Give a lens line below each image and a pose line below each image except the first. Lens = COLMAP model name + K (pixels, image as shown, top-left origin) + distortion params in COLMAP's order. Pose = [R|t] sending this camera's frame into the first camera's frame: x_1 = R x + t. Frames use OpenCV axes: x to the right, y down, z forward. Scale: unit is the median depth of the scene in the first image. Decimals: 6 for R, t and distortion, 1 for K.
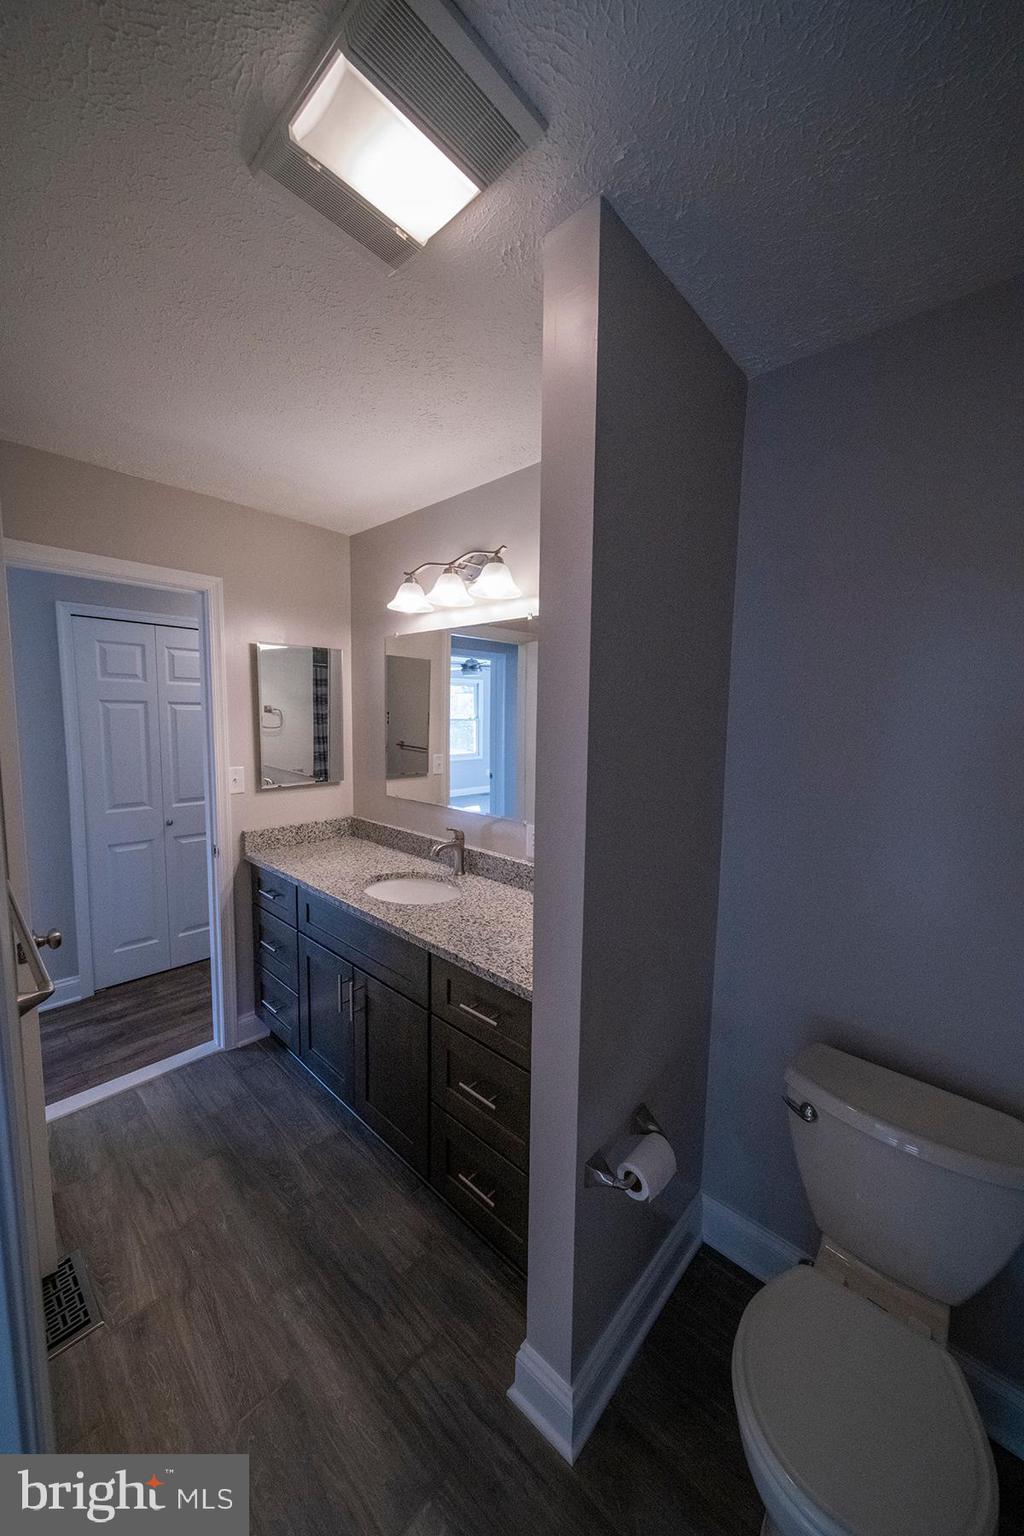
lens RADIAL K [[540.4, 0, 509.8], [0, 540.4, 766.6], [0, 0, 1]] dist [-0.001602, -0.001731]
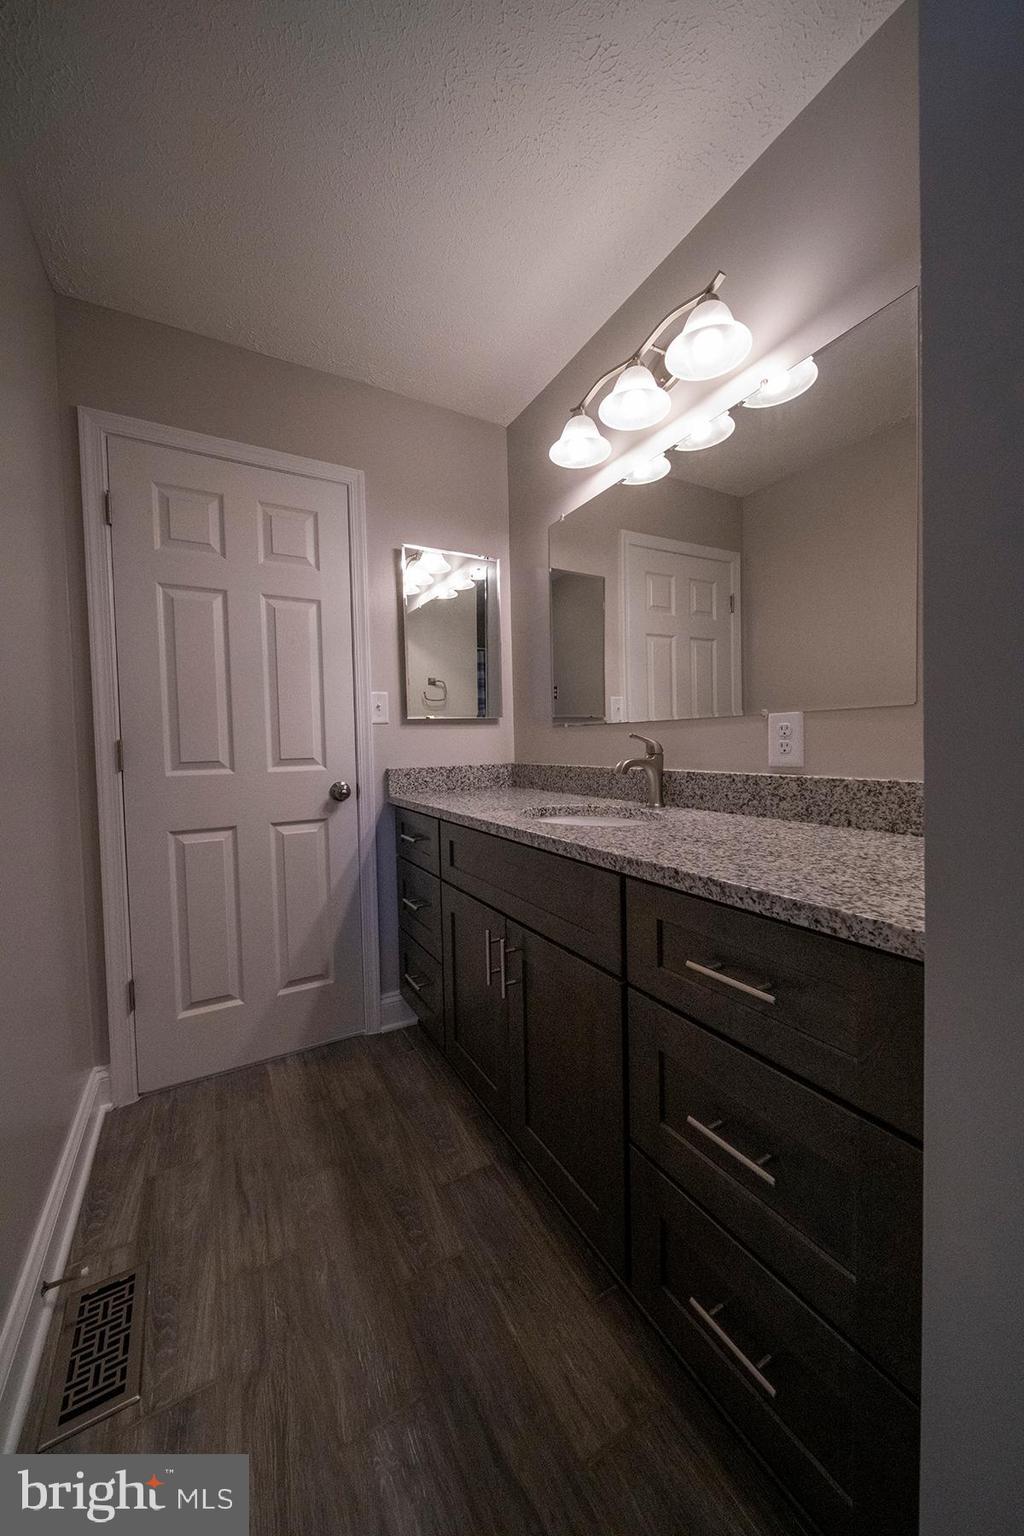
lens RADIAL K [[540.4, 0, 513.3], [0, 540.4, 763.6], [0, 0, 1]] dist [-0.001602, -0.001731]
pose [[0.953252, -0.026690, -0.300994, -0.068859], [0.008706, 0.998104, -0.060933, 0.214941], [0.302050, 0.055464, 0.951677, 0.337242]]
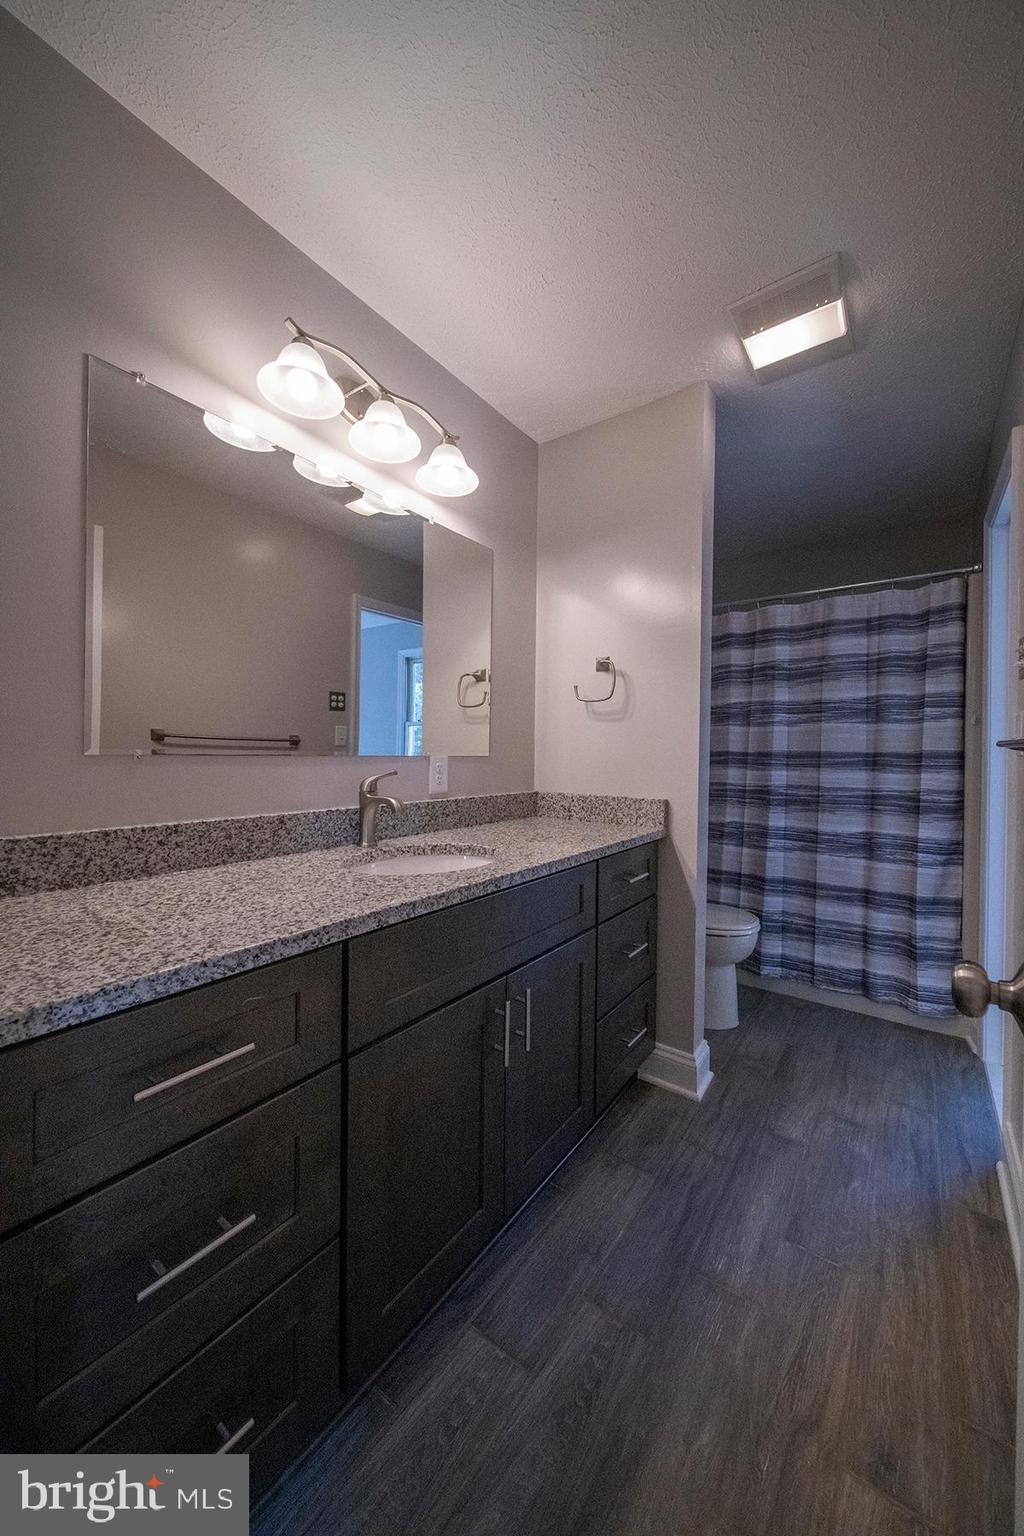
lens RADIAL K [[540.4, 0, 511.0], [0, 540.4, 755.3], [0, 0, 1]] dist [-0.001602, -0.001731]
pose [[-0.111371, -0.024023, 0.993489, -0.907346], [0.085630, 0.995758, 0.033677, 0.093580], [-0.990083, 0.088823, -0.108841, 1.039353]]
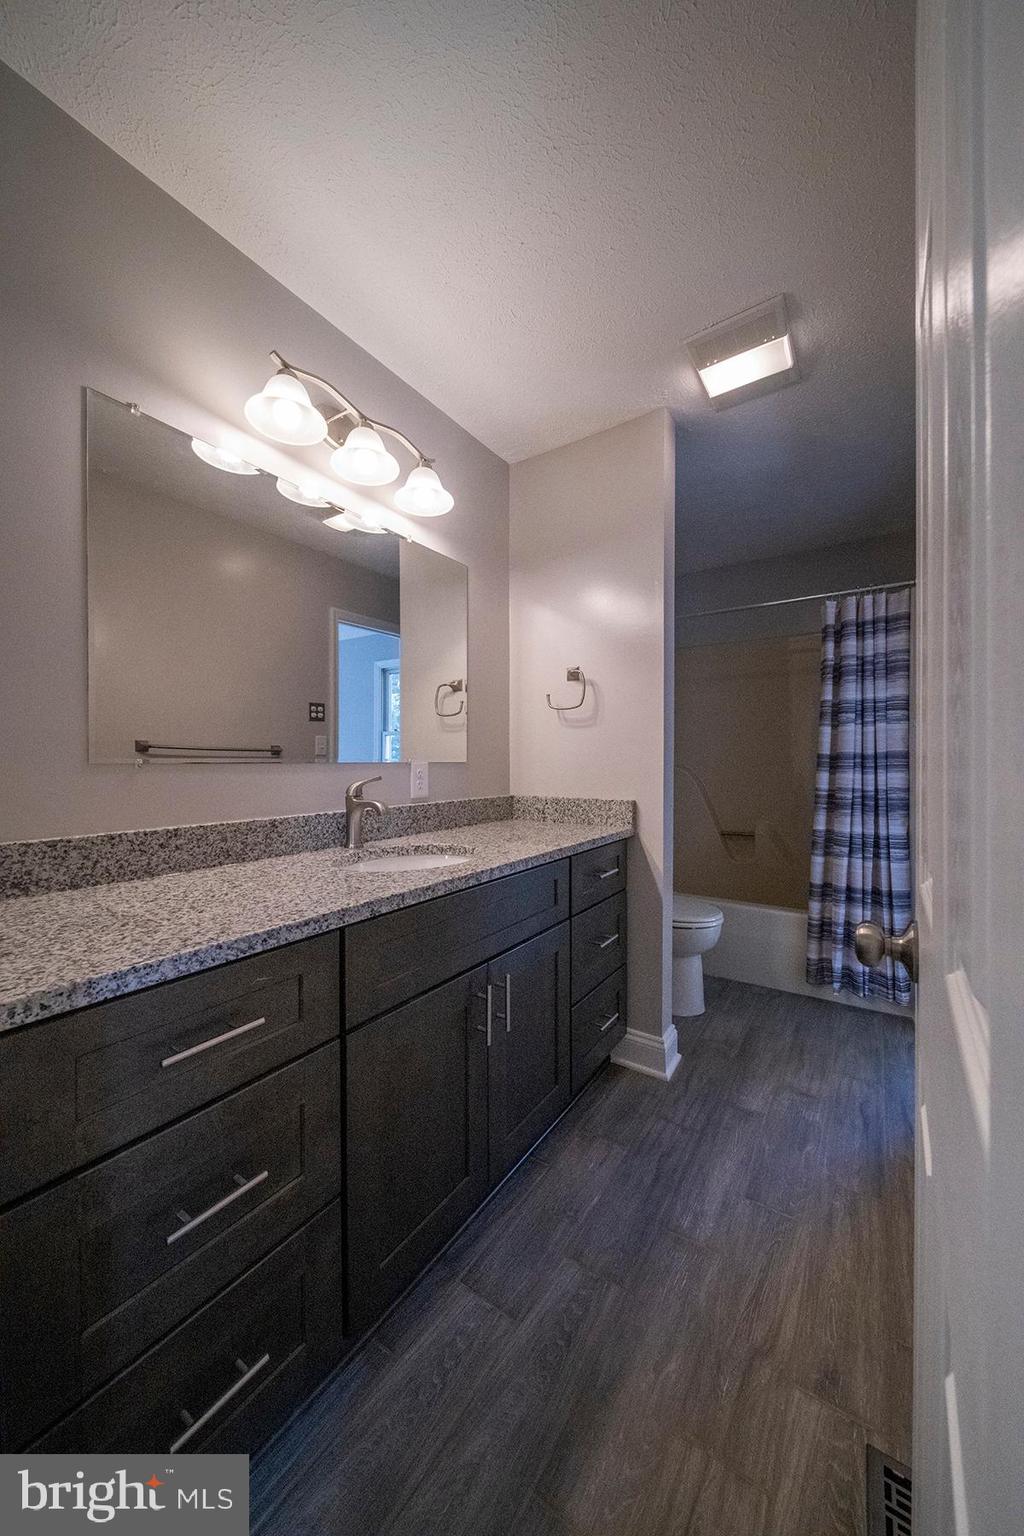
lens RADIAL K [[540.4, 0, 505.2], [0, 540.4, 764.8], [0, 0, 1]] dist [-0.001602, -0.001731]
pose [[-0.147921, -0.023168, 0.988728, -0.959977], [0.098538, 0.994406, 0.038043, 0.097639], [-0.984078, 0.103055, -0.144811, 1.050112]]
